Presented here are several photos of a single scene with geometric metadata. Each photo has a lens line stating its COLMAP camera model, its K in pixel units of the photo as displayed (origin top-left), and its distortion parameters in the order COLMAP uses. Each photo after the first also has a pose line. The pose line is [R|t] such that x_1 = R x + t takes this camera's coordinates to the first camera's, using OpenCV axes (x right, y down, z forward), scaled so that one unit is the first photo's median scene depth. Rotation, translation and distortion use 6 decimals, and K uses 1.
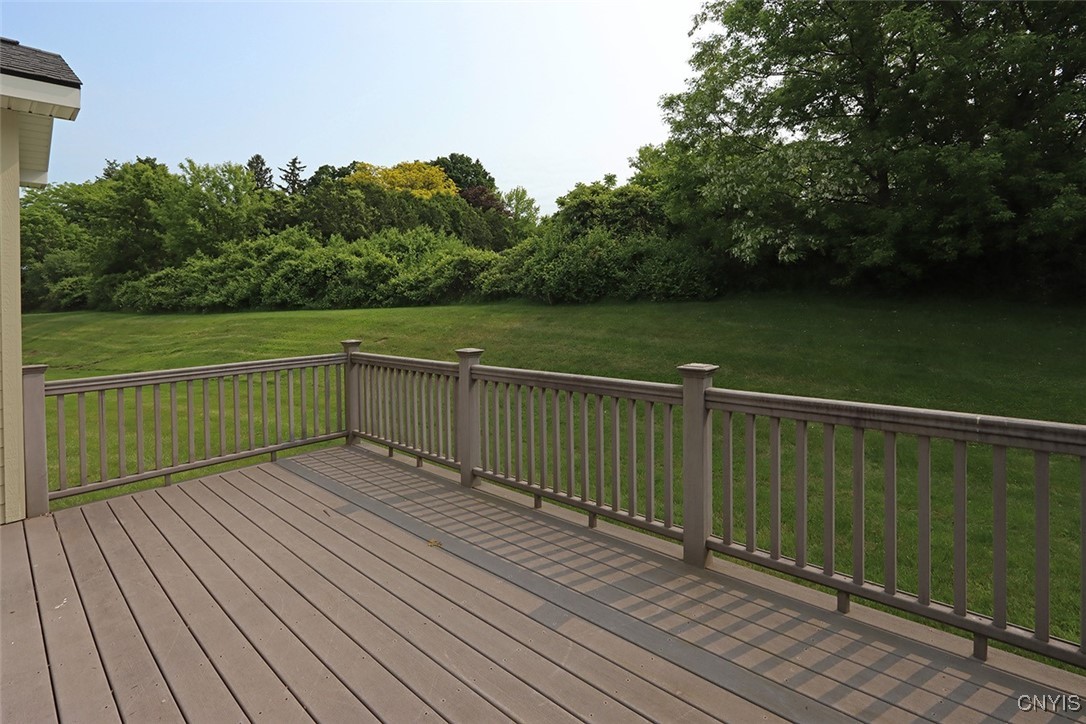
lens RADIAL K [[518.2, 0, 539.1], [0, 518.2, 336.0], [0, 0, 1]] dist [-0.016452, 0.001832]
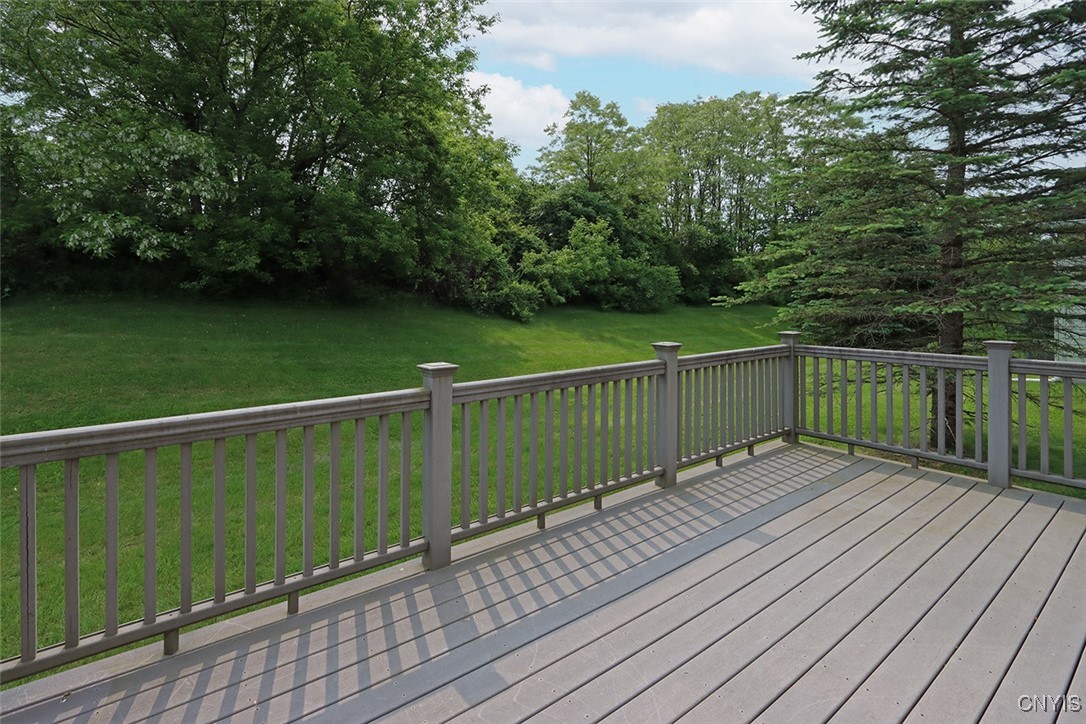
lens RADIAL K [[521.5, 0, 533.9], [0, 521.5, 300.3], [0, 0, 1]] dist [-0.010896, 0.000913]
pose [[0.184472, 0.017010, 0.982691, -0.262564], [0.066826, 0.997319, -0.029808, -0.009454], [-0.980563, 0.071168, 0.182841, 0.244291]]
